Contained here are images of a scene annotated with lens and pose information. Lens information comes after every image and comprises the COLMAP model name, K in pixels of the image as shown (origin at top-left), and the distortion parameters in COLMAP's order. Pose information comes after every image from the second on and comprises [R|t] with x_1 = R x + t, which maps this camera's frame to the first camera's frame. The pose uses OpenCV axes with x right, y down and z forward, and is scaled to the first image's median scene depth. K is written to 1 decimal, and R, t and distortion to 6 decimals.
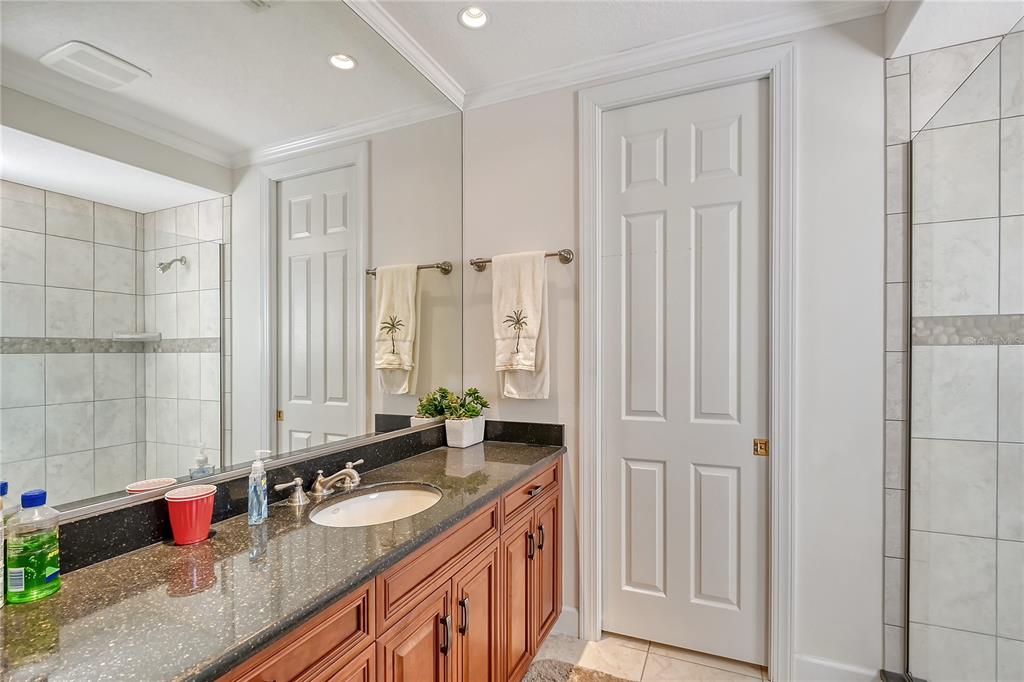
lens RADIAL K [[467.0, 0, 516.2], [0, 467.0, 346.2], [0, 0, 1]] dist [0.010660, -0.006797]
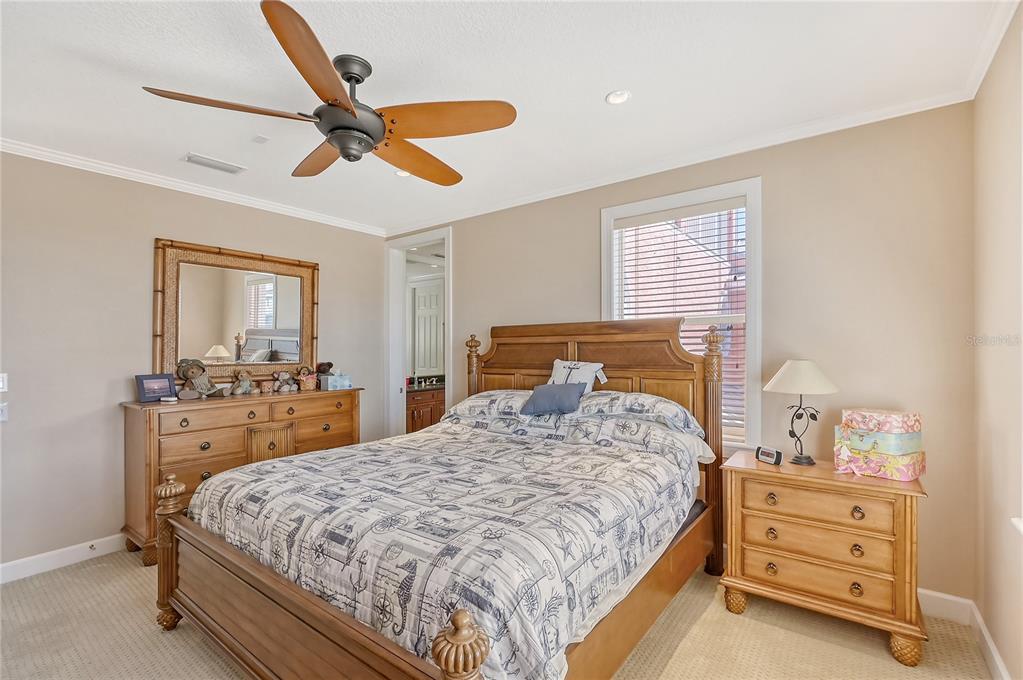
lens RADIAL K [[466.6, 0, 515.7], [0, 466.6, 339.4], [0, 0, 1]] dist [0.010660, -0.006797]
pose [[0.974413, -0.009081, -0.224583, 0.780271], [0.007211, 0.999932, -0.009143, -0.030095], [0.224651, 0.007289, 0.974412, -1.754360]]
